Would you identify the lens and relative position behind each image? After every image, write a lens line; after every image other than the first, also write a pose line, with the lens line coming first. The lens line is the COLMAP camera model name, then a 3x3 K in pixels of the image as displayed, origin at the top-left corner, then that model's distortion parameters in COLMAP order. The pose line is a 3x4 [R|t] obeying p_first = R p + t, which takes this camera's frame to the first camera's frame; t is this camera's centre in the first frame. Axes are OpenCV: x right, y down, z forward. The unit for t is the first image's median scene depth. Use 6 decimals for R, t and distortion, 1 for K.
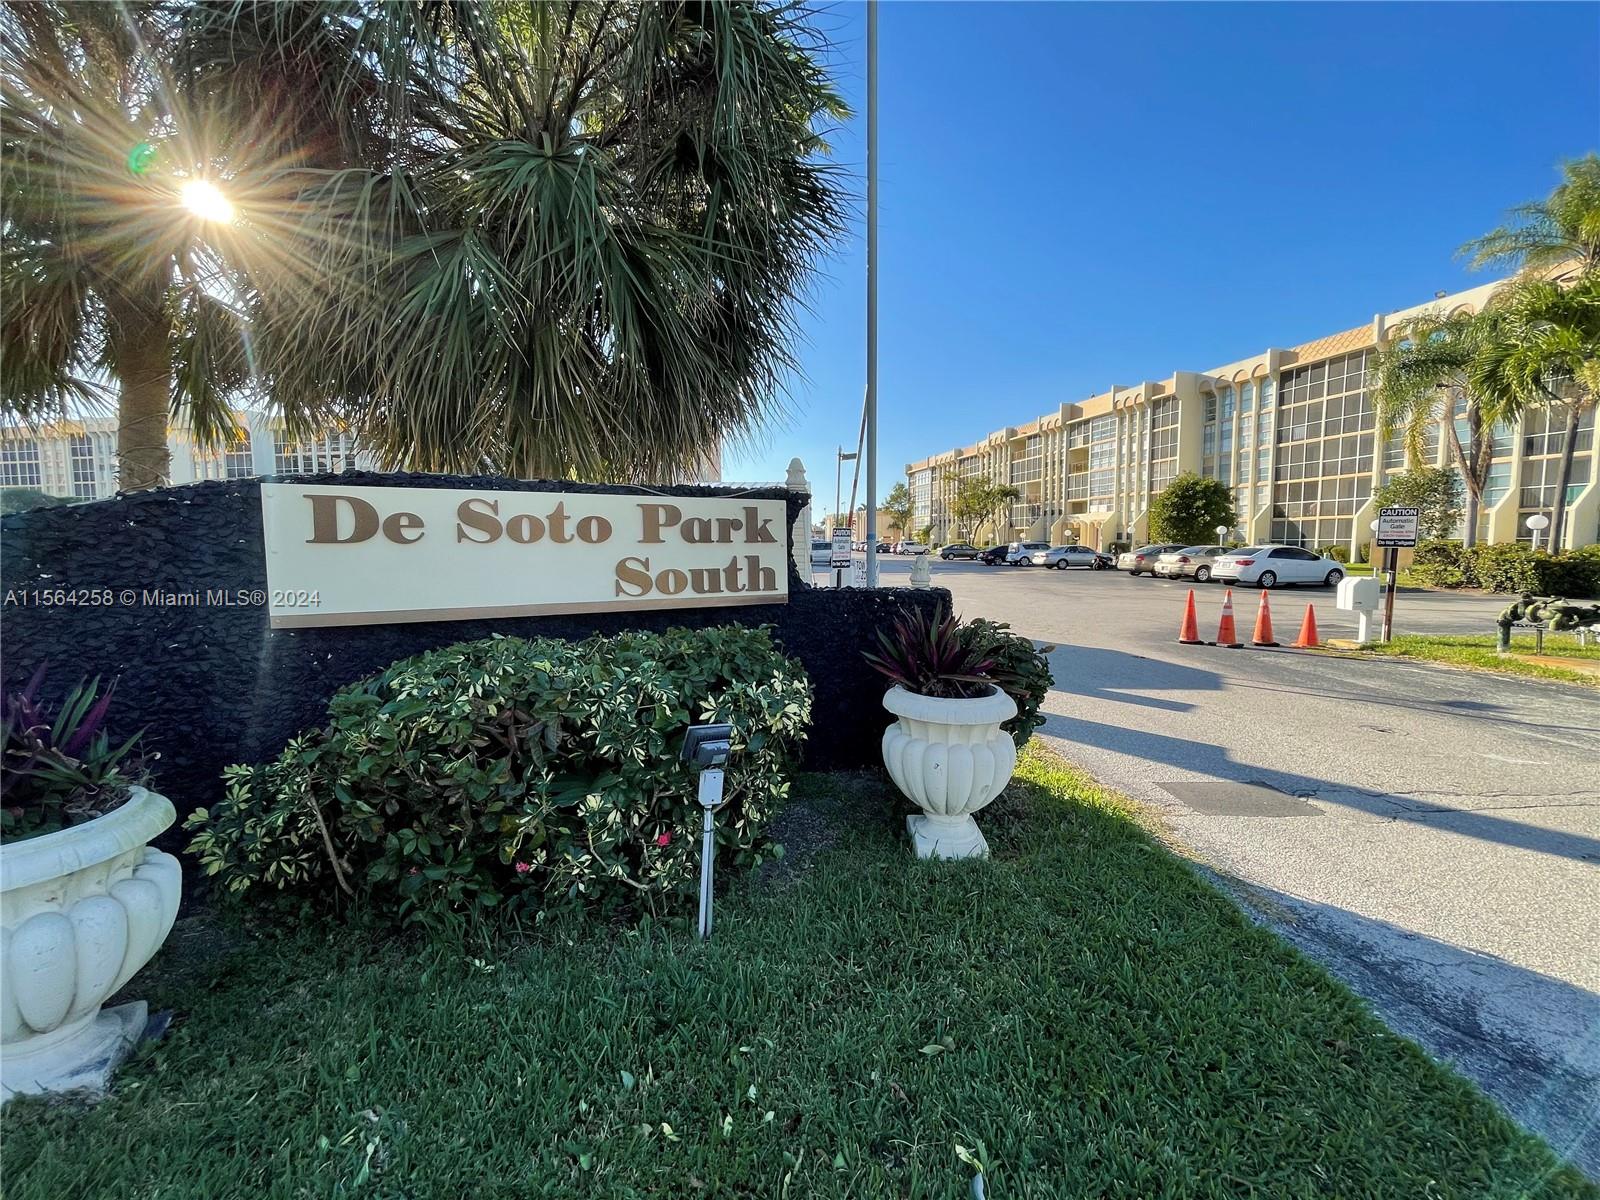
lens RADIAL K [[646.2, 0, 799.6], [0, 646.2, 594.1], [0, 0, 1]] dist [-0.000583, -0.000065]
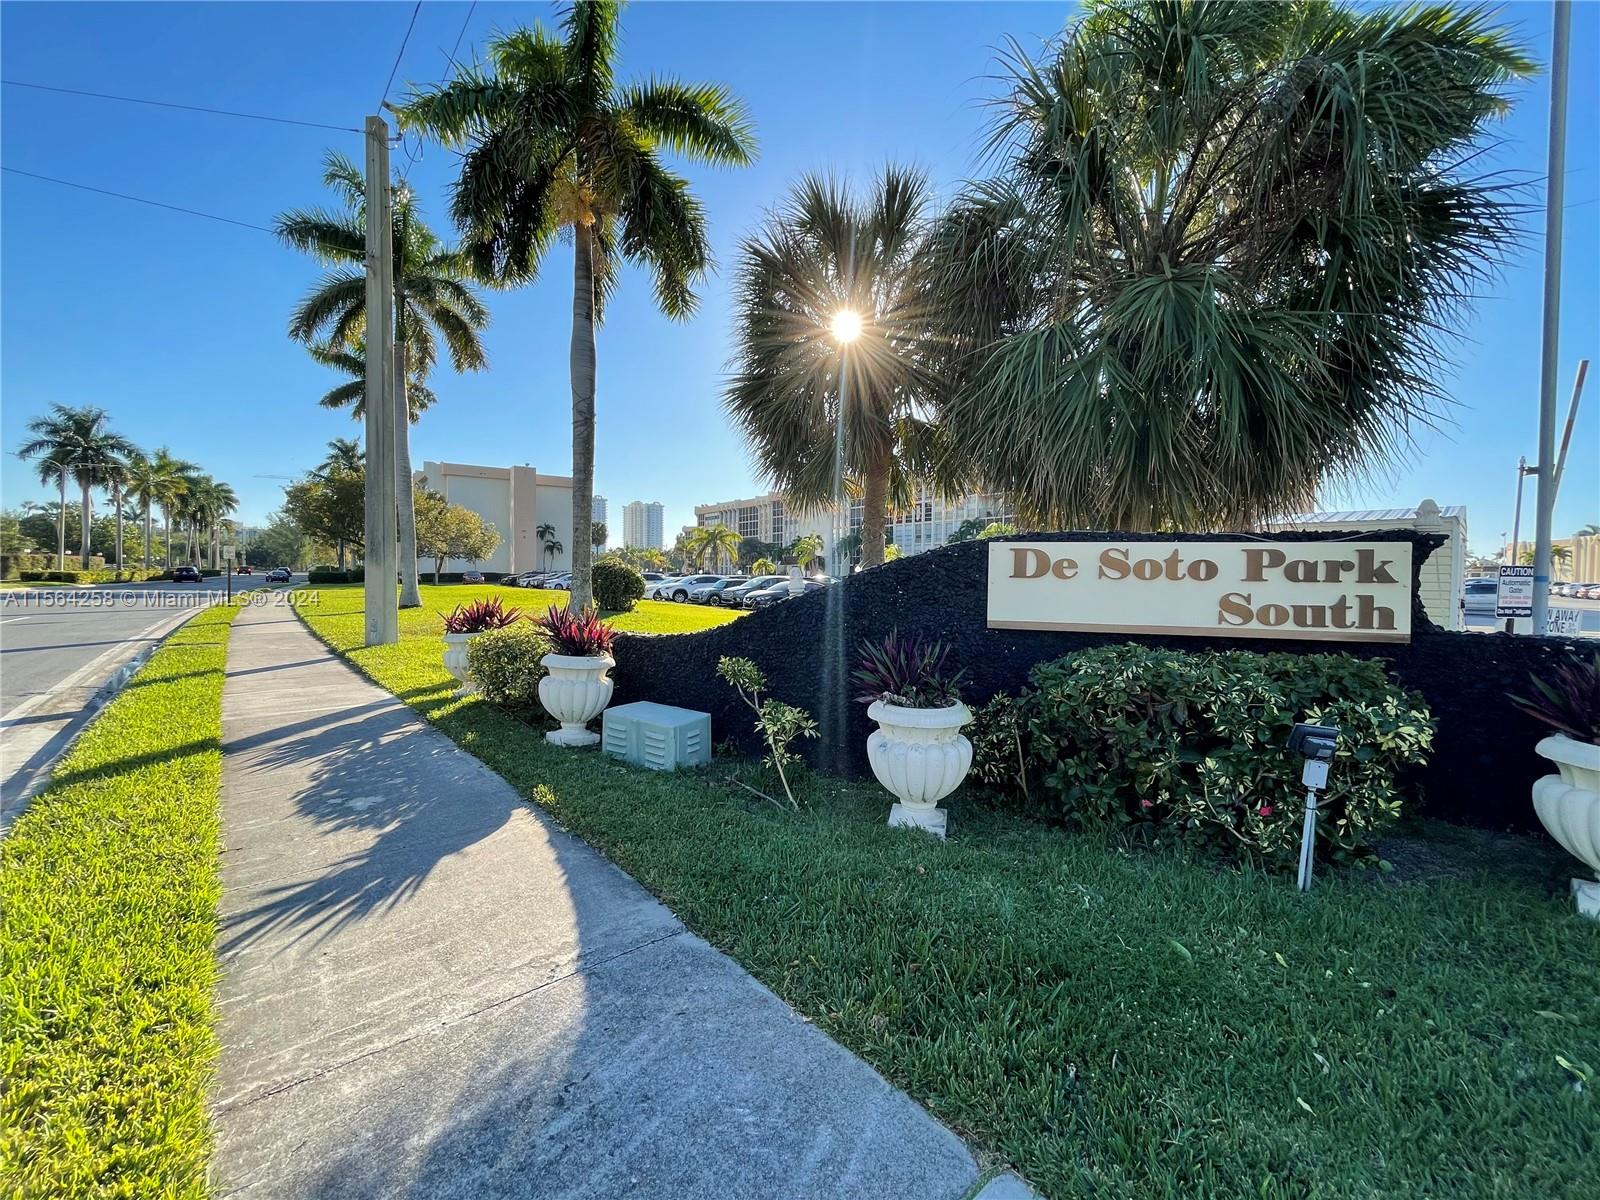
lens RADIAL K [[646.2, 0, 802.1], [0, 646.2, 592.4], [0, 0, 1]] dist [-0.000583, -0.000065]
pose [[0.705636, 0.030465, -0.707919, 0.033157], [-0.070235, 0.997162, -0.027097, 0.040177], [0.705085, 0.068841, 0.705774, -0.539578]]
